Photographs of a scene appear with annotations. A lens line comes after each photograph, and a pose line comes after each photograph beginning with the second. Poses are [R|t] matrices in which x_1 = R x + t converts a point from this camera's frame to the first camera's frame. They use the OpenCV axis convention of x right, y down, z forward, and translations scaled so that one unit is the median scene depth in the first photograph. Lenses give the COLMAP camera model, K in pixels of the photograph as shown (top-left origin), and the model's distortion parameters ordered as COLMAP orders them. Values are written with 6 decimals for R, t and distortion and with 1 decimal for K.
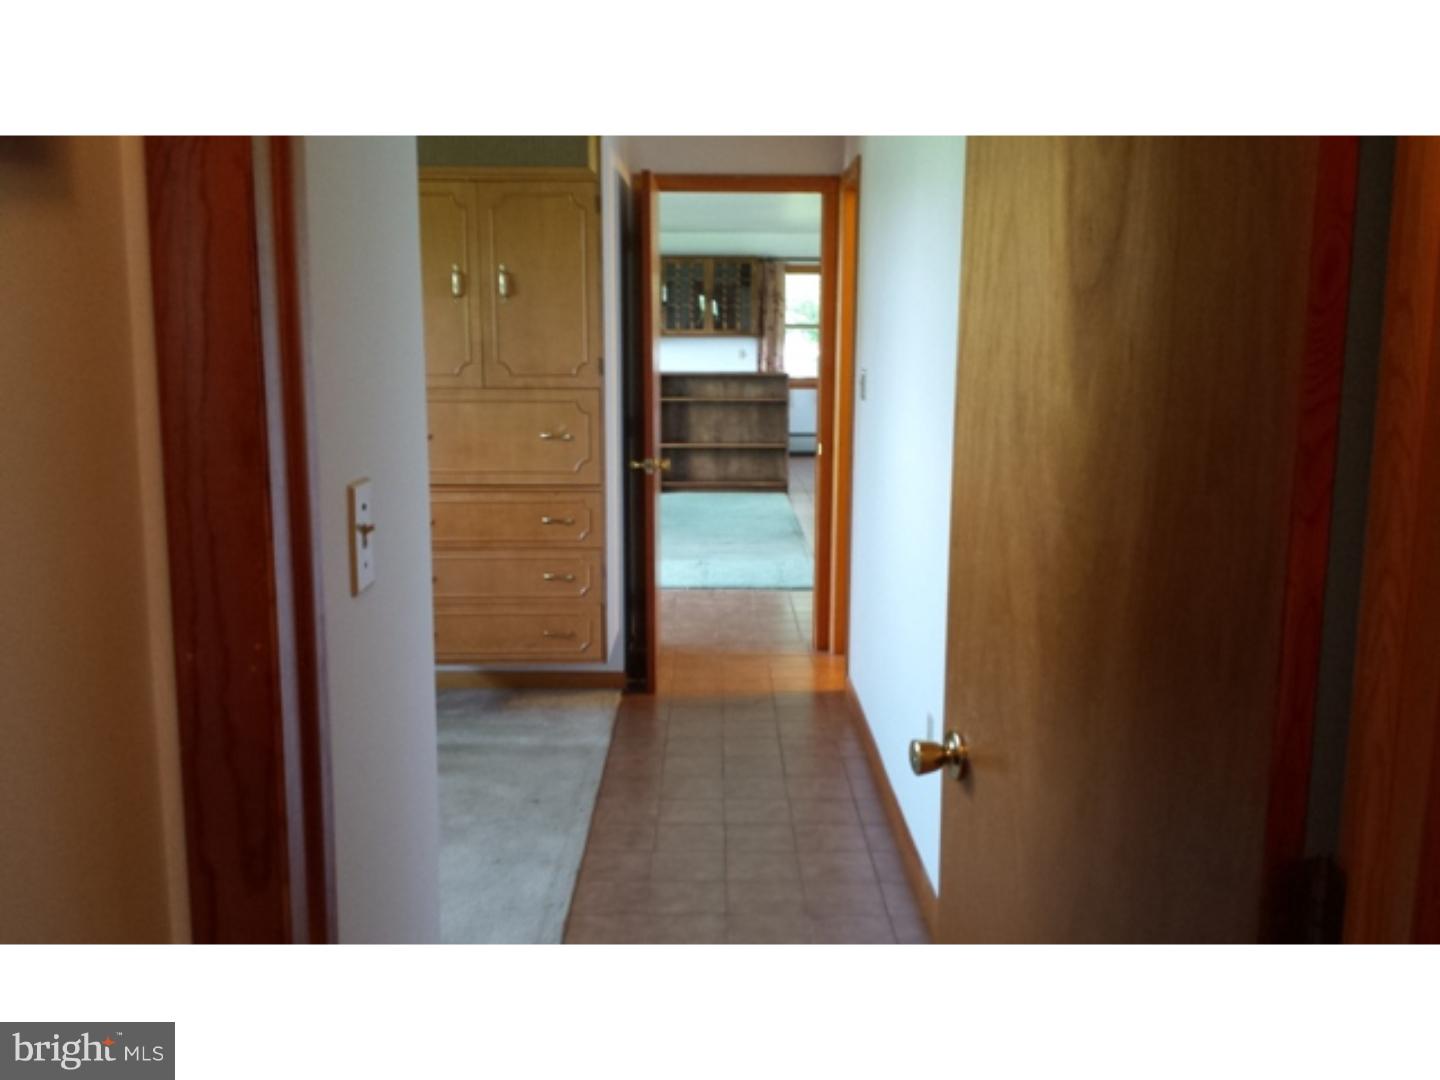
lens RADIAL K [[1293.7, 0, 721.9], [0, 1293.7, 538.7], [0, 0, 1]] dist [0.001578, -0.014626]
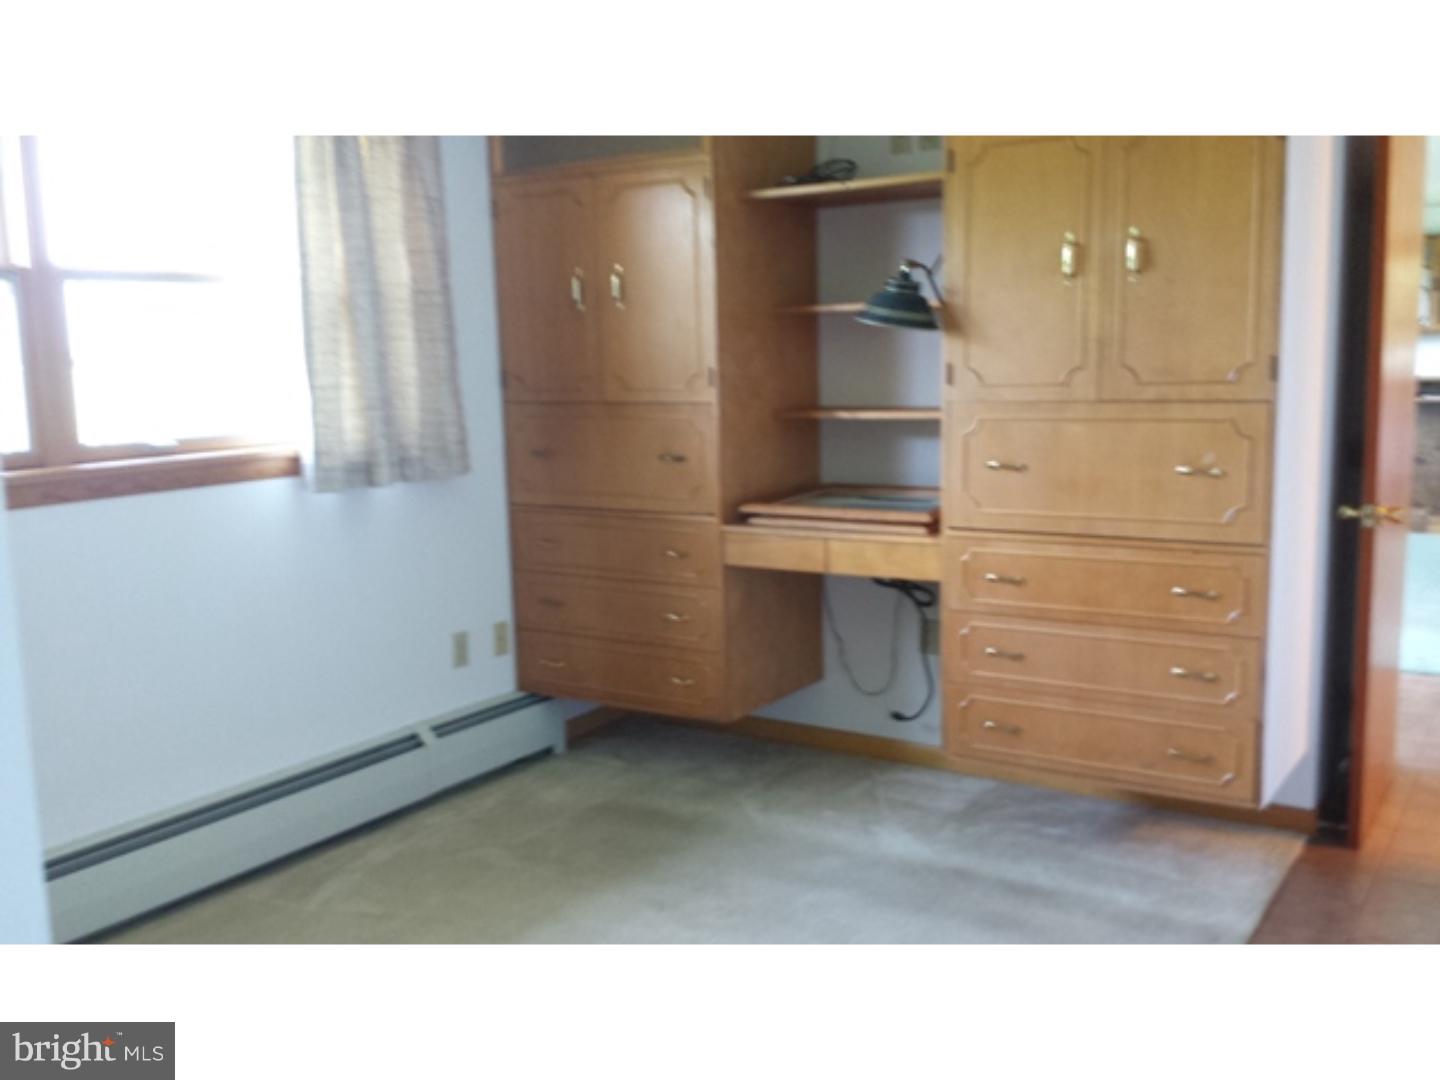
lens RADIAL K [[1293.7, 0, 716.9], [0, 1293.7, 546.7], [0, 0, 1]] dist [0.001578, -0.014626]
pose [[0.826503, 0.054761, -0.560262, 0.047578], [-0.059157, 0.998196, 0.010295, -0.030607], [0.559815, 0.024635, 0.828252, 0.285457]]
